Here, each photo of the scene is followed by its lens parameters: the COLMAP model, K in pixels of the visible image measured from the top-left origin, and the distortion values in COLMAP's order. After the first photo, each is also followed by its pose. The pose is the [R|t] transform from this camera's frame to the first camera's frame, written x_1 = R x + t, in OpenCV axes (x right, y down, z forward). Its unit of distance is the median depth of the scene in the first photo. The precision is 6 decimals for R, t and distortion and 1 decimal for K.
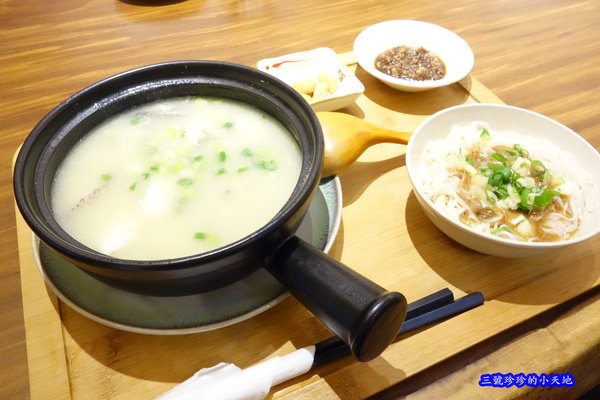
lens RADIAL K [[482.7, 0, 300.0], [0, 482.7, 200.0], [0, 0, 1]] dist [0.003730, -0.000021]
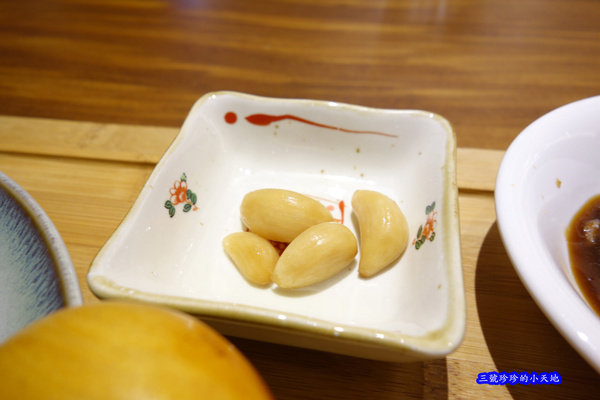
lens RADIAL K [[482.7, 0, 300.0], [0, 482.7, 200.0], [0, 0, 1]] dist [0.003730, -0.000021]
pose [[0.826115, 0.347113, -0.443900, 0.136912], [-0.366711, 0.929284, 0.044202, -0.243643], [0.427853, 0.126267, 0.894985, 0.673718]]
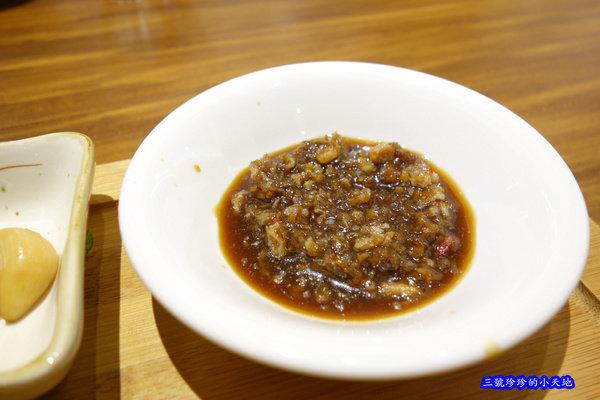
lens RADIAL K [[482.7, 0, 300.0], [0, 482.7, 200.0], [0, 0, 1]] dist [0.003730, -0.000021]
pose [[0.994052, 0.048671, -0.097420, 0.224688], [-0.056284, 0.995443, -0.076980, -0.255507], [0.093230, 0.082005, 0.992262, 0.696941]]
